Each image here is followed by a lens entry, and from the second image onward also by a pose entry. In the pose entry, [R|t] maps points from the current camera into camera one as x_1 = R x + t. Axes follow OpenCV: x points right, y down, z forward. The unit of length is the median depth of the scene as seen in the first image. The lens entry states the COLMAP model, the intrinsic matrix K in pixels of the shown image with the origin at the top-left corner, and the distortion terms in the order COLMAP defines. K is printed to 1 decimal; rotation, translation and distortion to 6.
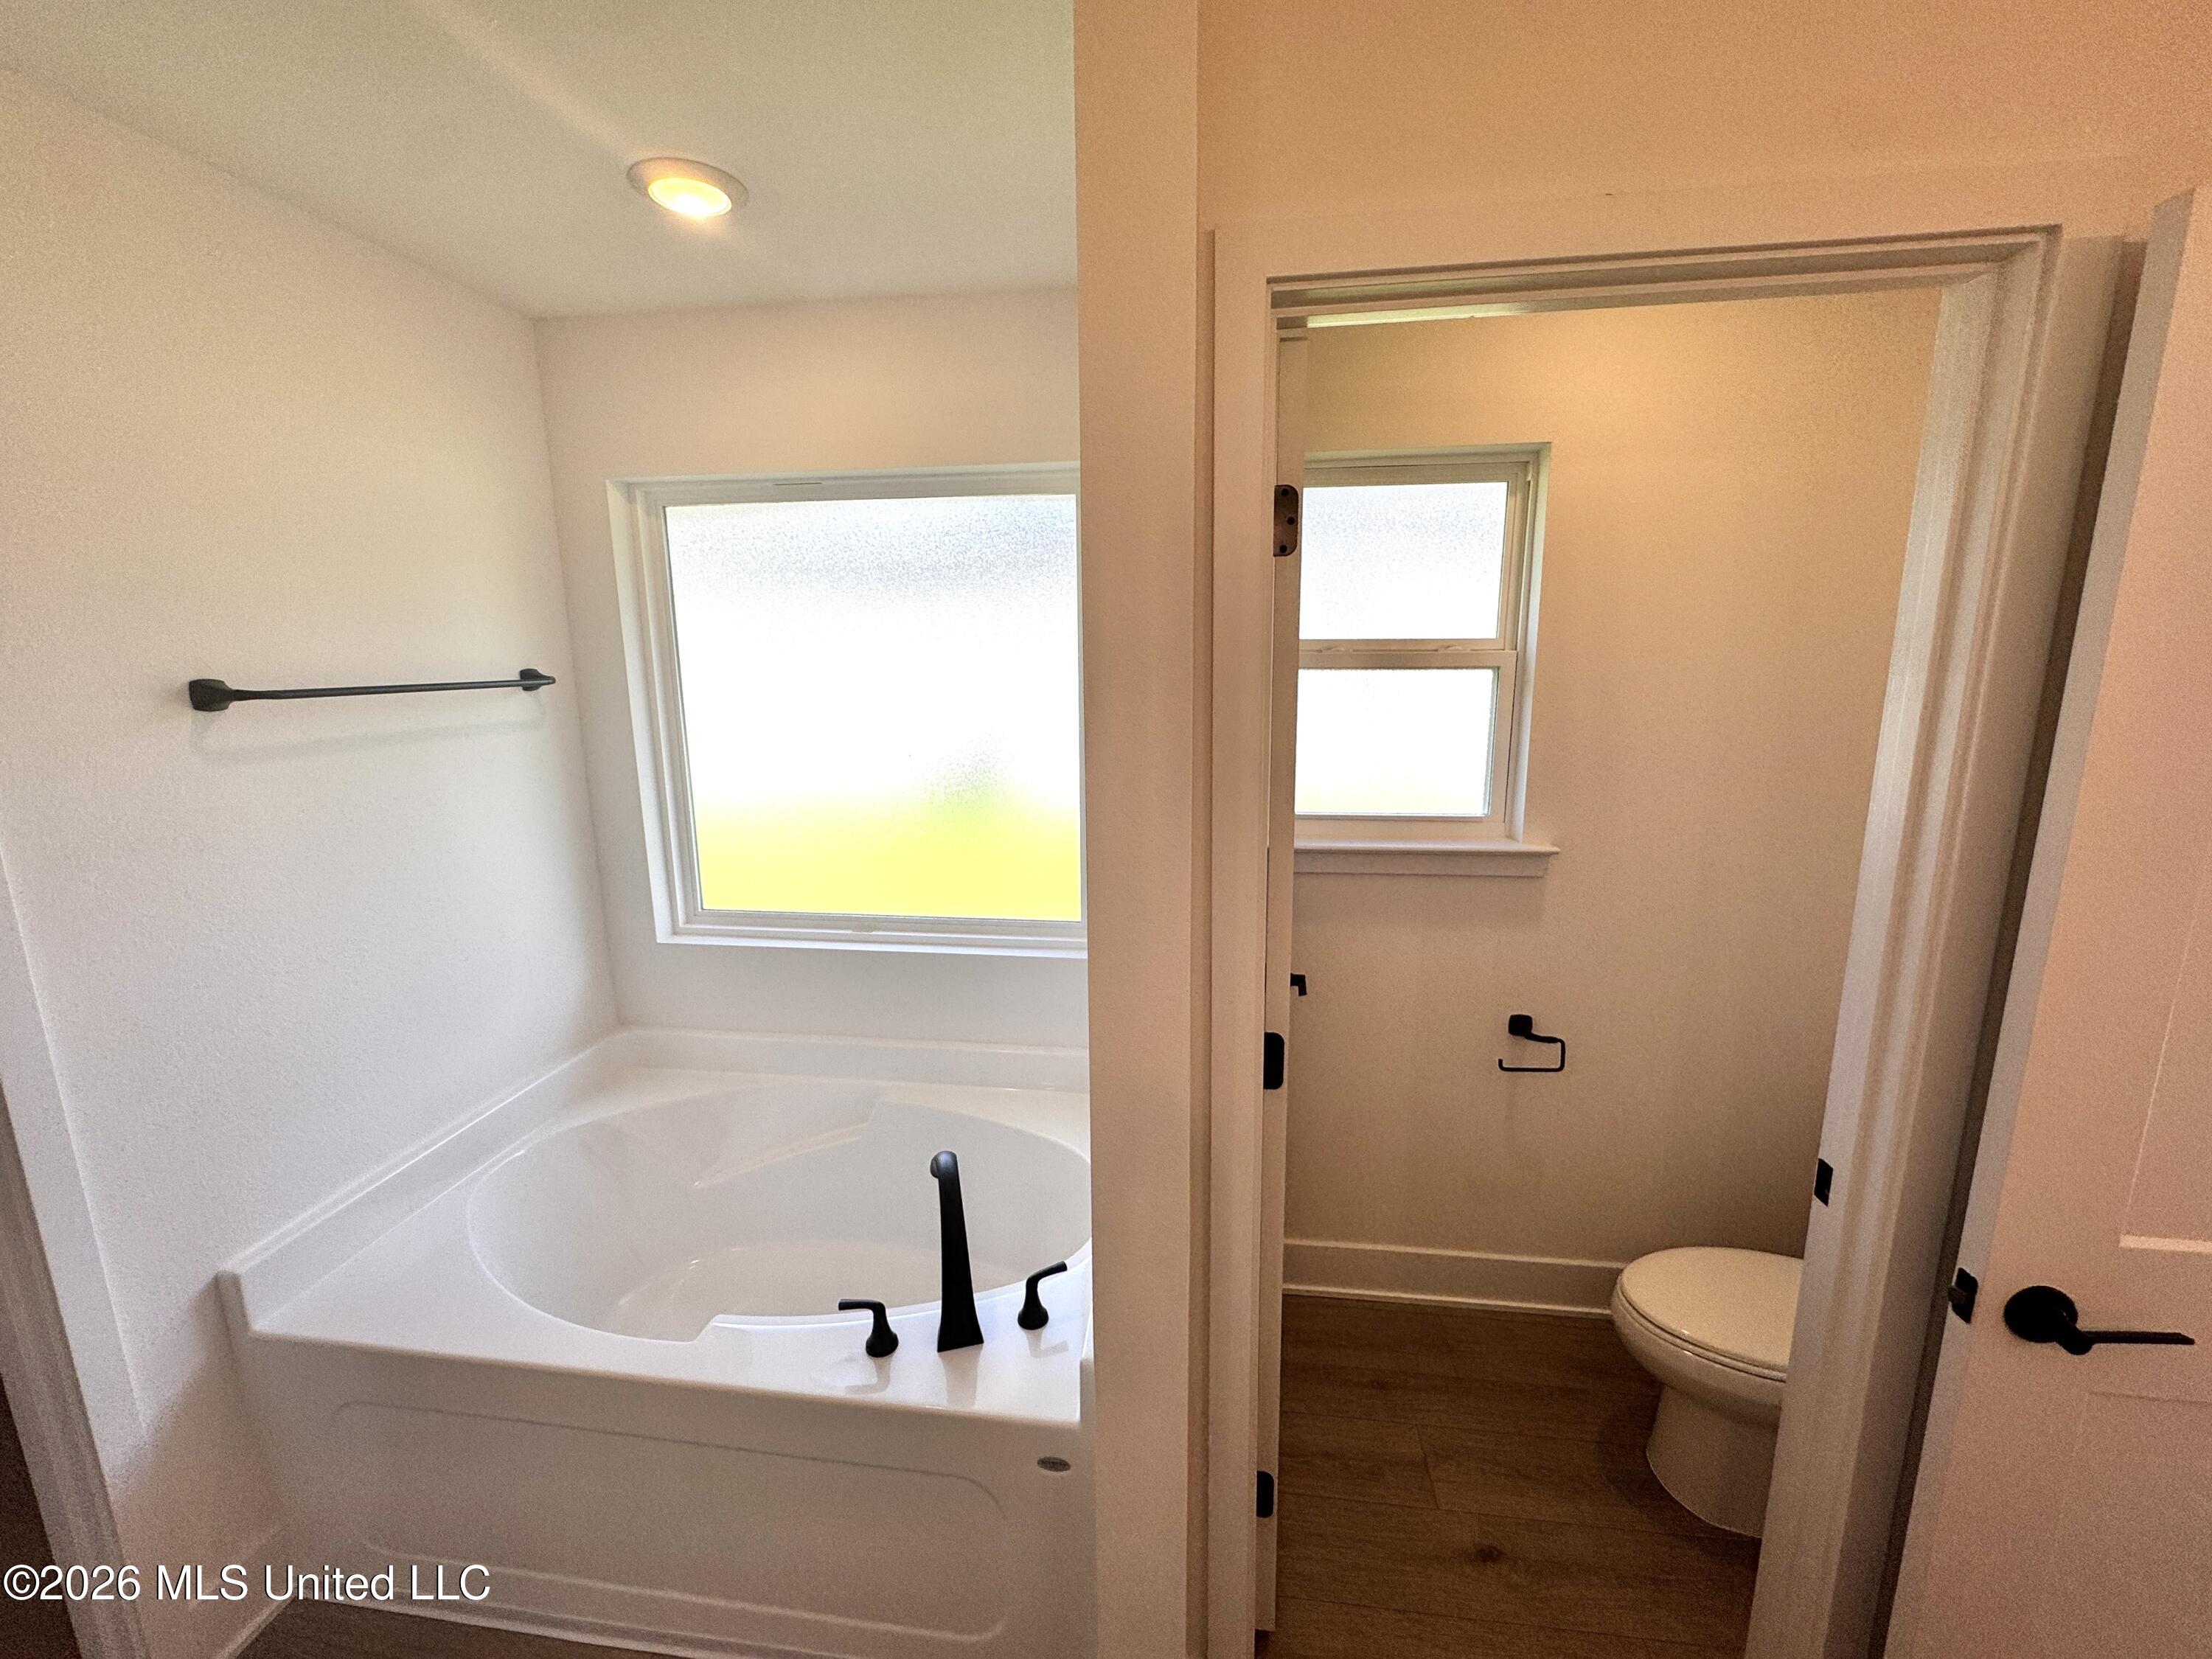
lens RADIAL K [[883.6, 0, 1096.7], [0, 883.6, 826.6], [0, 0, 1]] dist [0.002397, -0.000037]
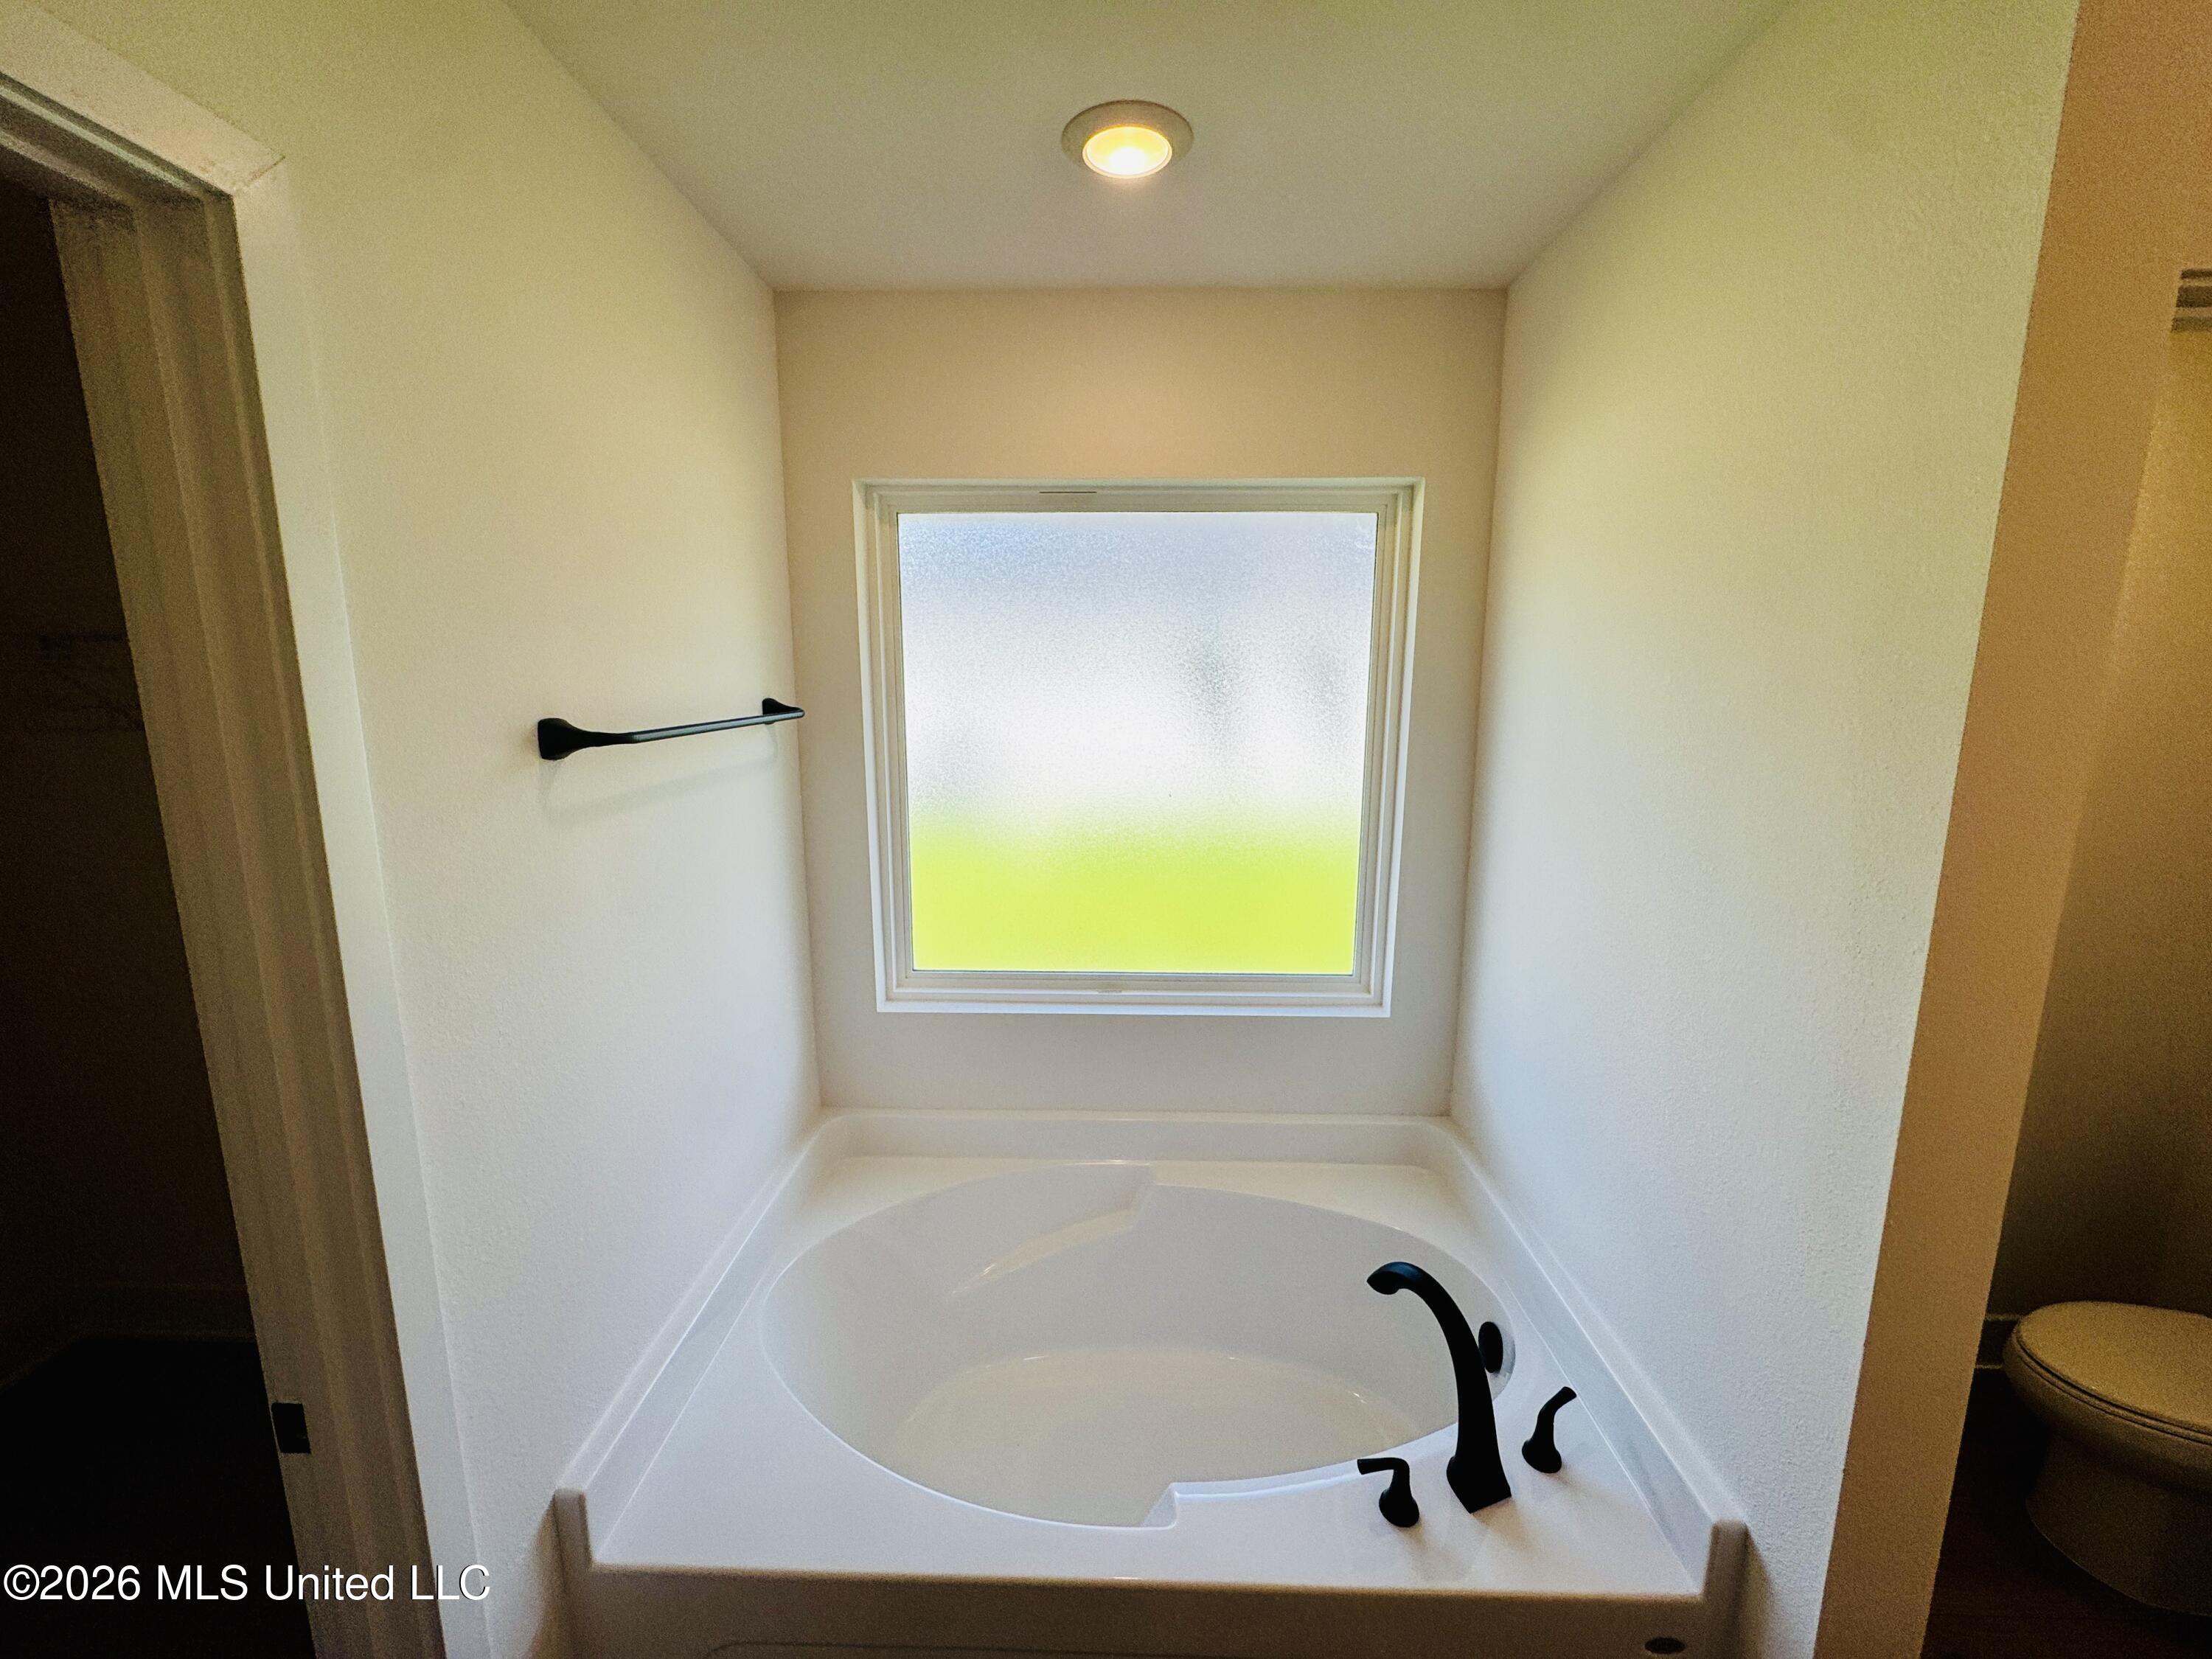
lens RADIAL K [[876.3, 0, 1106.0], [0, 876.3, 829.5], [0, 0, 1]] dist [-0.001527, 0.000211]
pose [[0.993322, -0.008271, 0.115080, -0.424861], [0.010178, 0.999820, -0.015987, -0.036365], [-0.114928, 0.017051, 0.993228, 0.132834]]
